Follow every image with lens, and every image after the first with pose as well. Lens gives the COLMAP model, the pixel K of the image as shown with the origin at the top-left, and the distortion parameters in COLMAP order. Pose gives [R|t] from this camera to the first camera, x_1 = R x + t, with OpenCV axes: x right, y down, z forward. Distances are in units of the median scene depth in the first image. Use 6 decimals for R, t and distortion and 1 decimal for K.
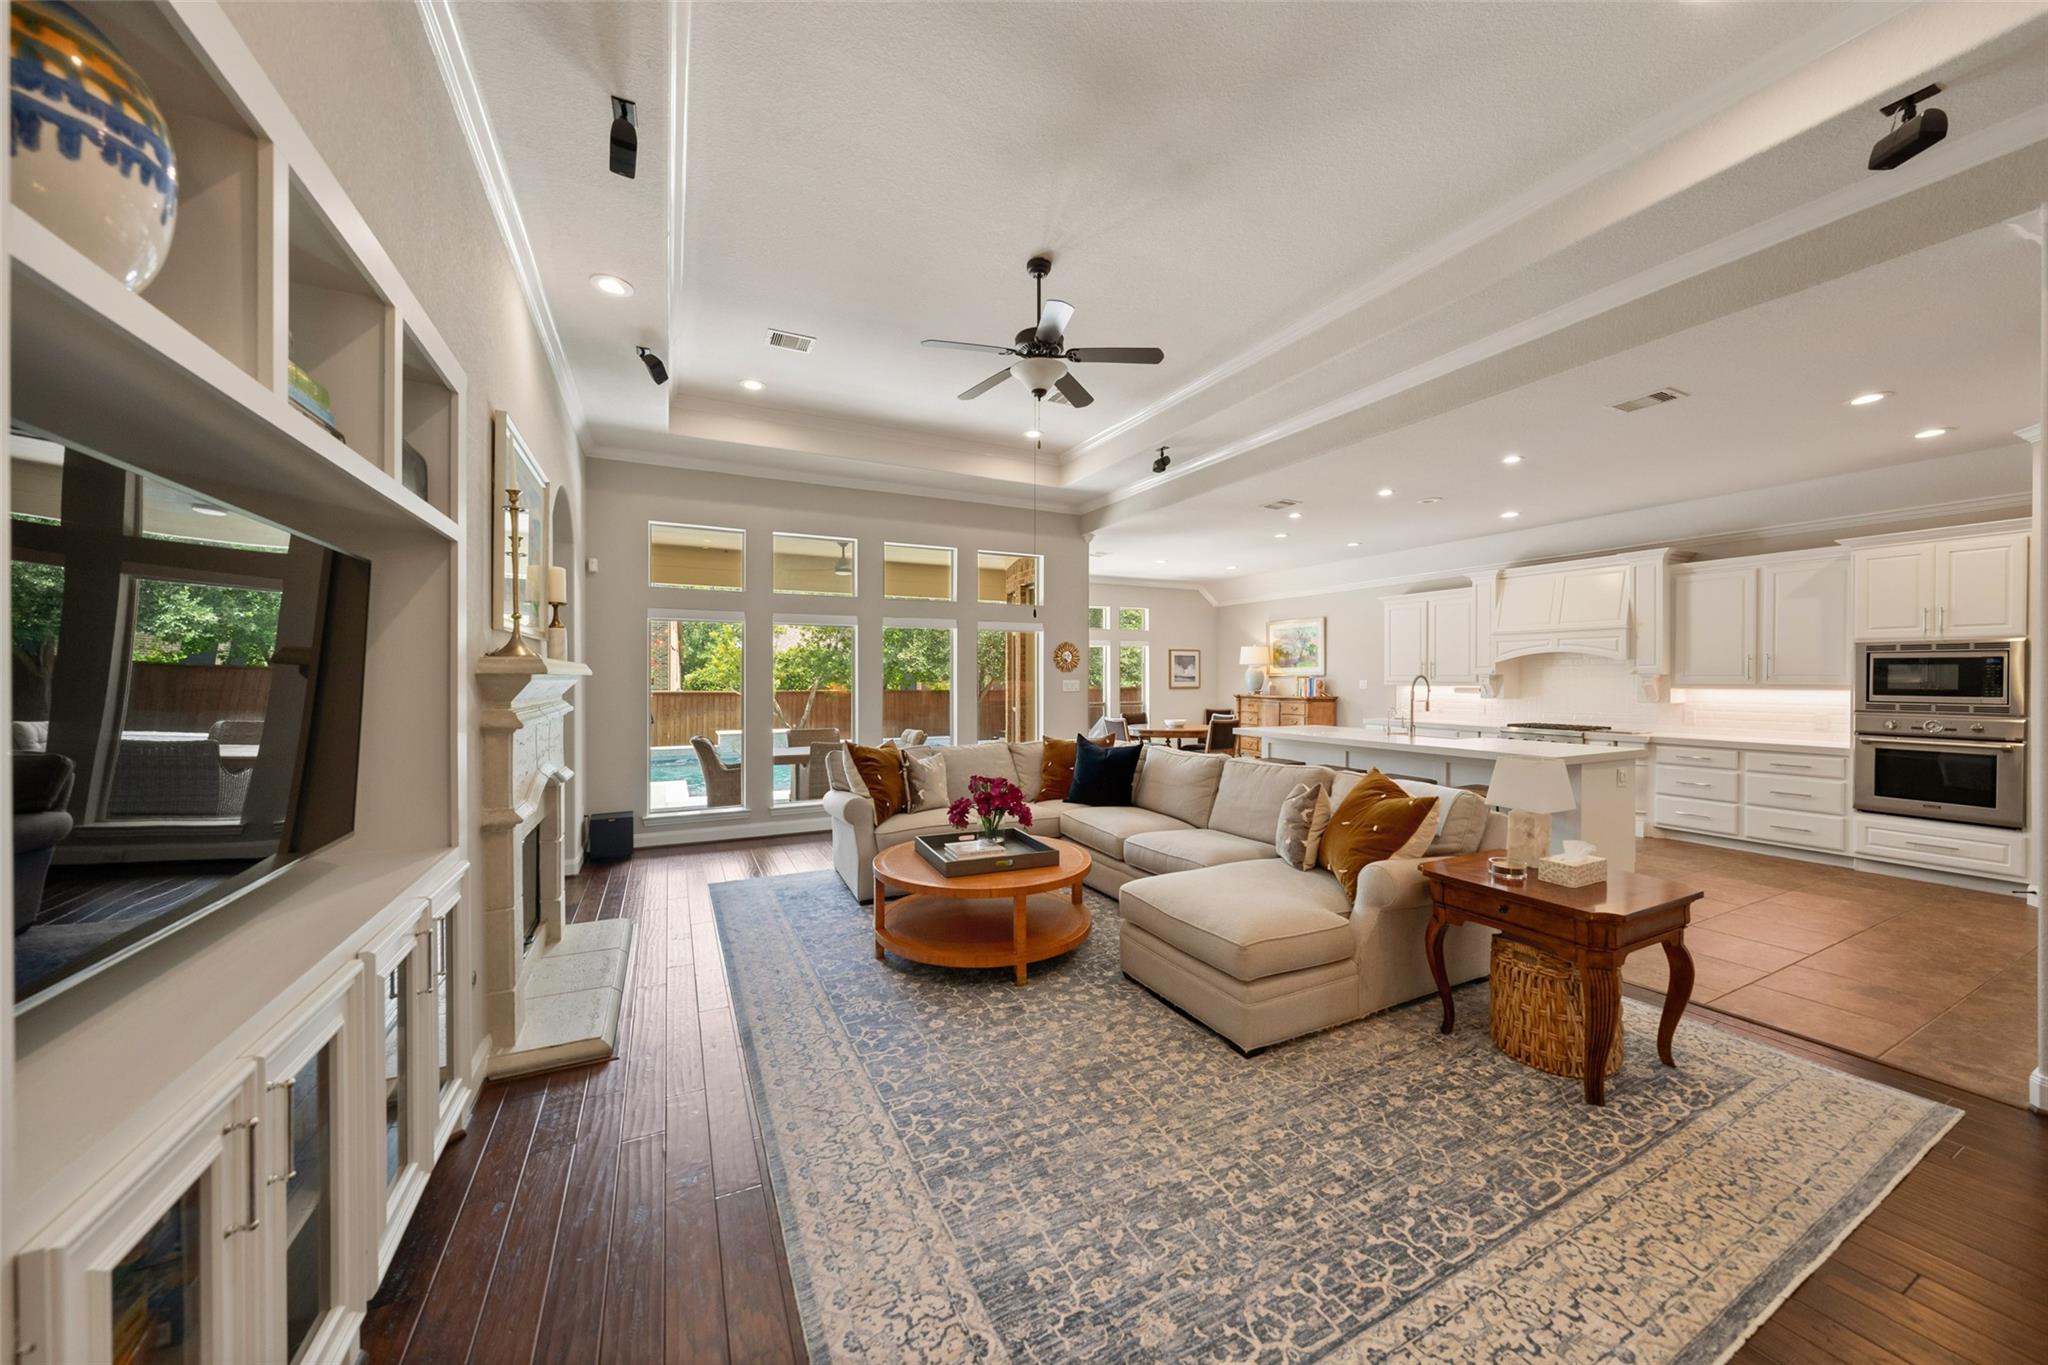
lens RADIAL K [[709.5, 0, 1028.0], [0, 709.5, 684.3], [0, 0, 1]] dist [-0.001820, 0.000314]
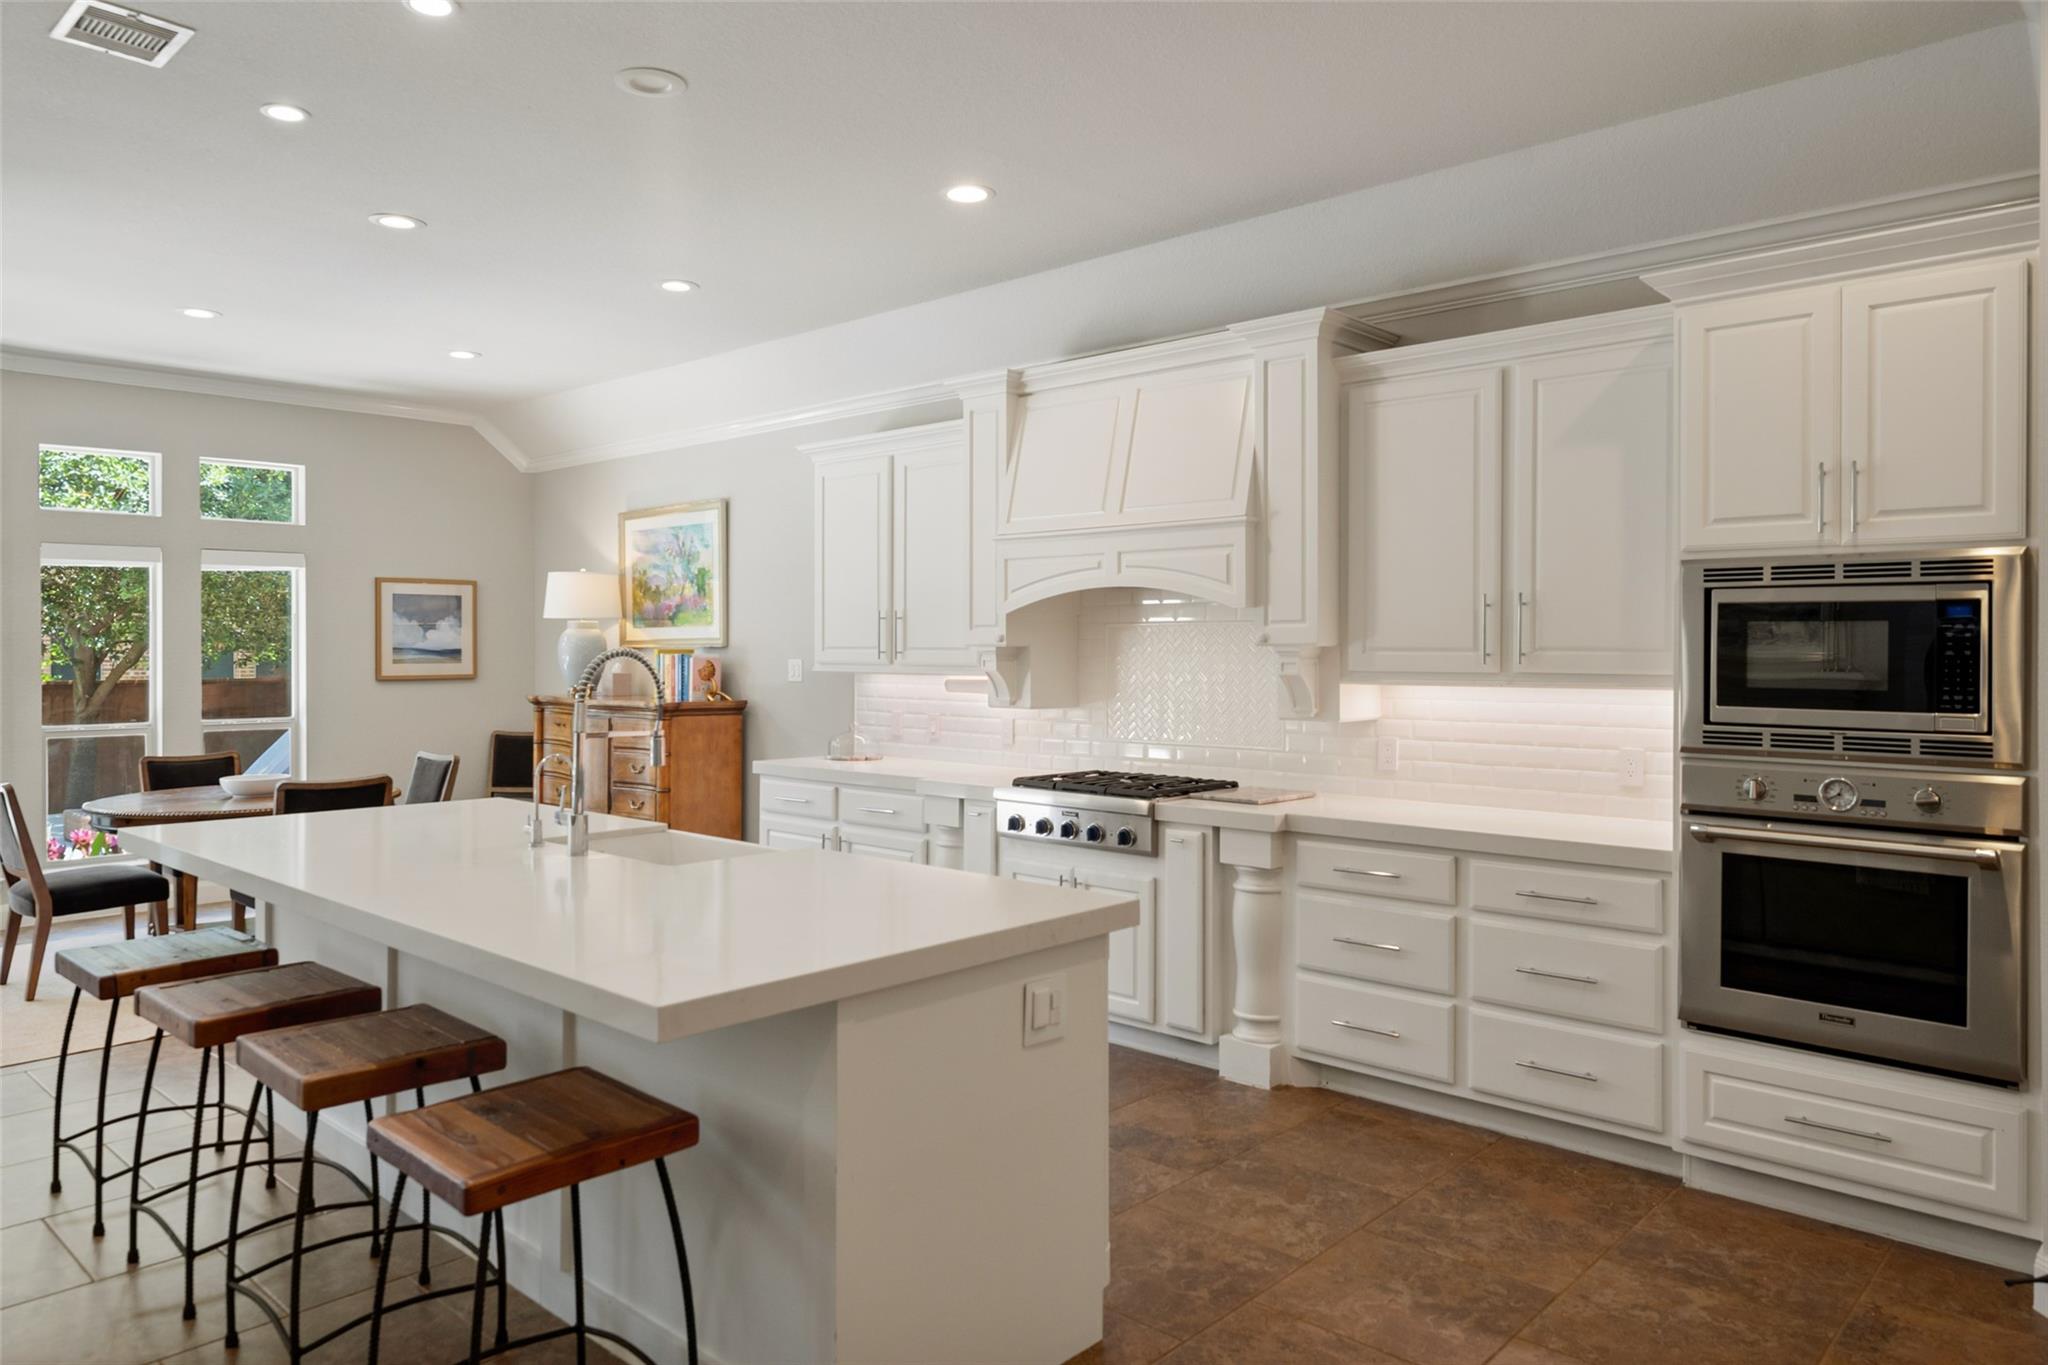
lens RADIAL K [[1350.8, 0, 1014.7], [0, 1350.8, 660.0], [0, 0, 1]] dist [0.008319, -0.012212]
pose [[0.938017, -0.004336, 0.346561, 0.605579], [0.004437, 0.999990, 0.000501, -0.009468], [-0.346560, 0.001067, 0.938027, 0.467211]]
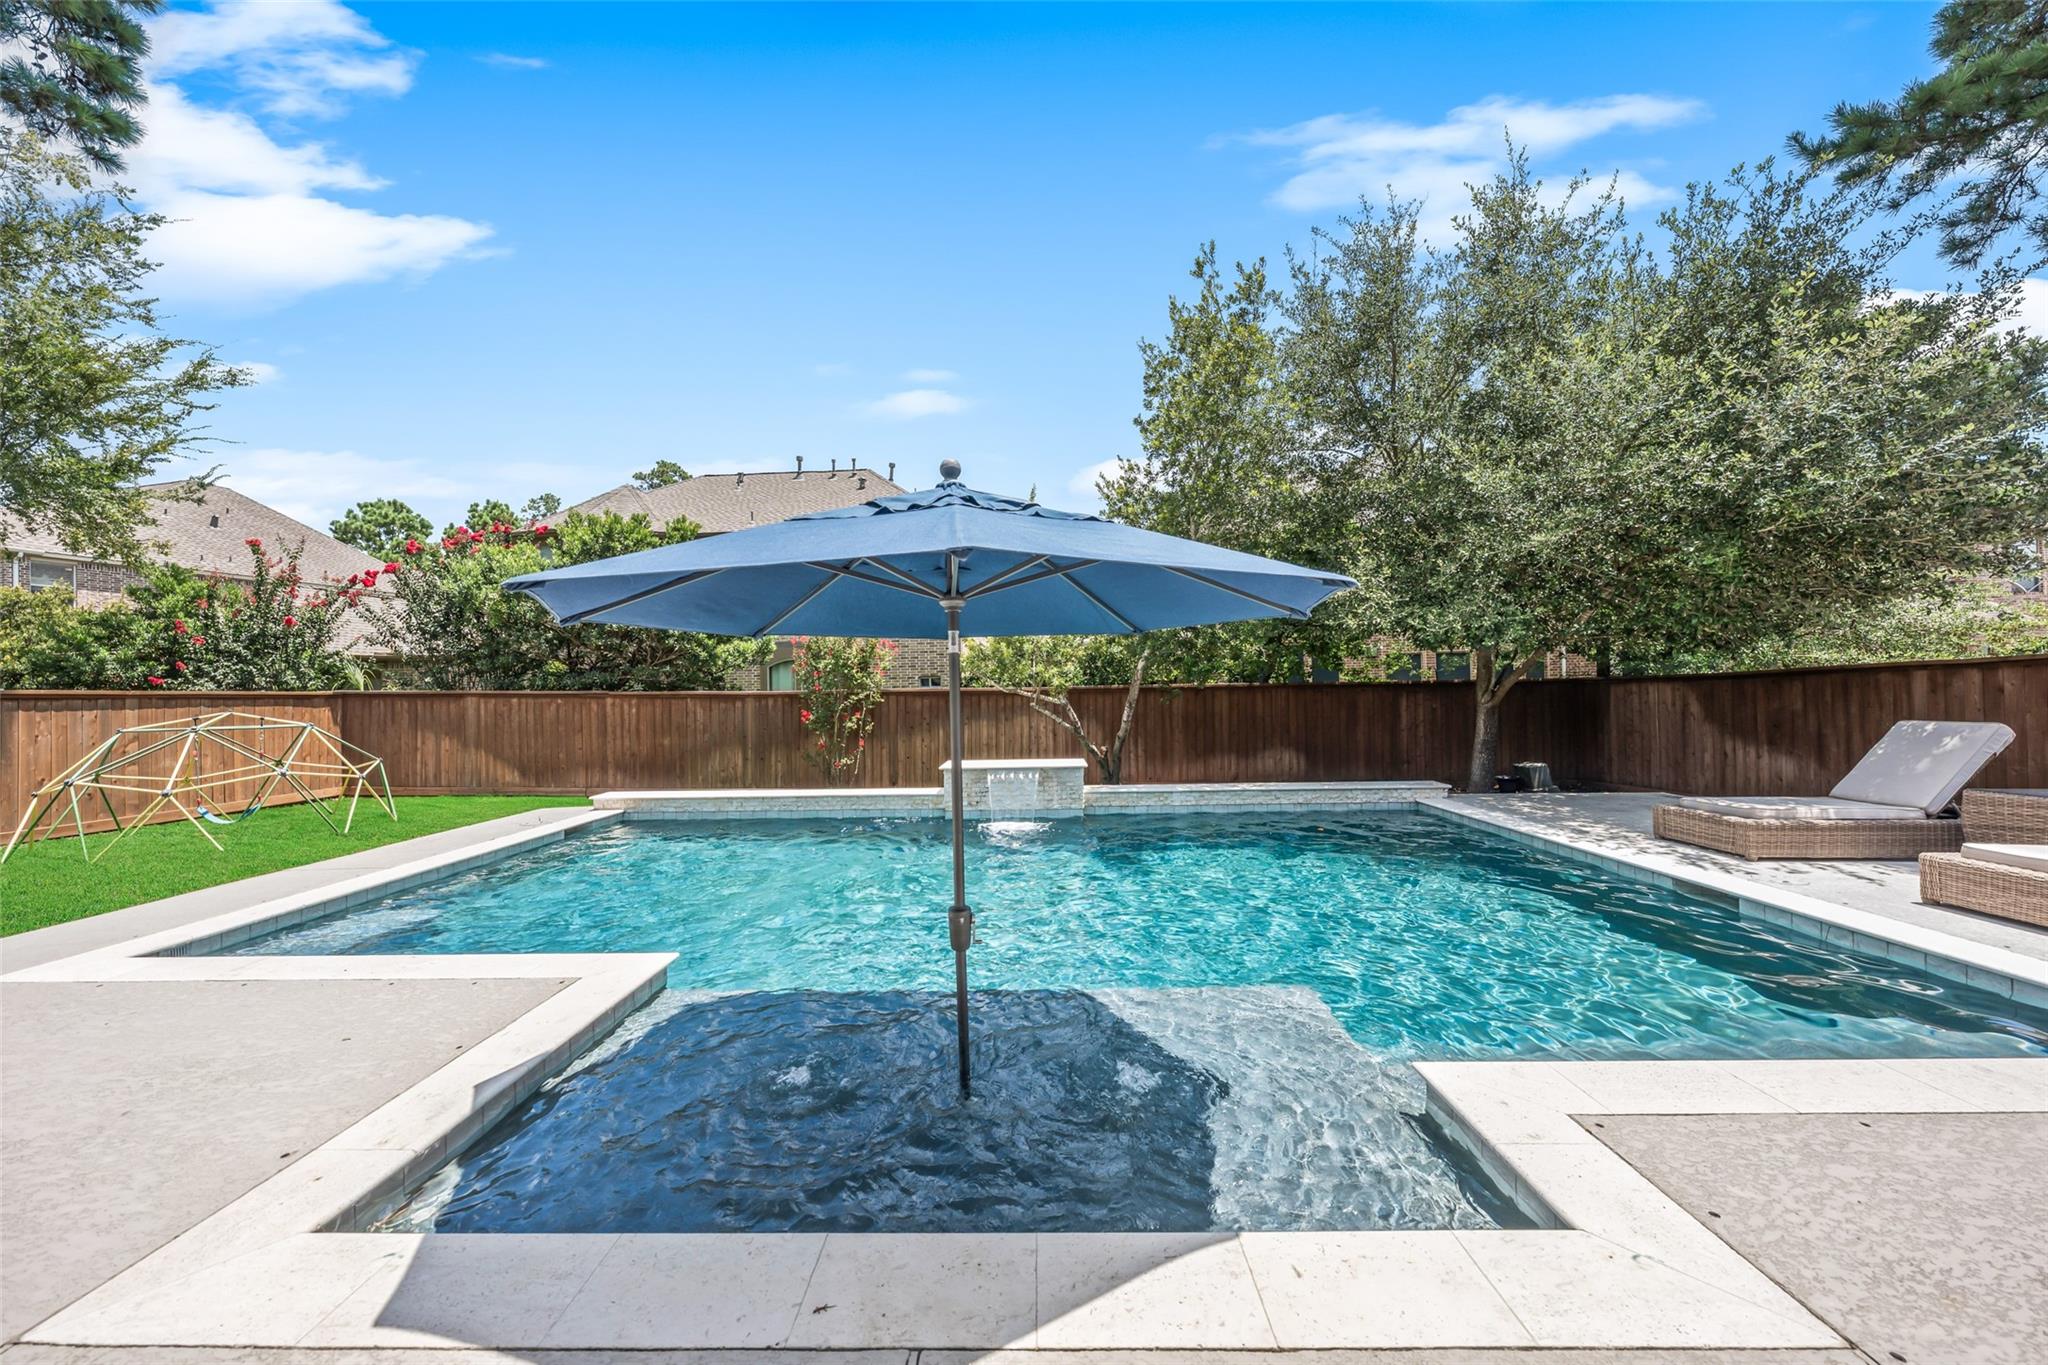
lens RADIAL K [[709.5, 0, 1026.4], [0, 709.5, 681.5], [0, 0, 1]] dist [-0.001820, 0.000314]
pose [[0.880358, -0.021041, -0.473843, -0.446674], [0.015837, 0.999763, -0.014970, 0.050742], [0.474045, 0.005674, 0.880482, 1.802524]]
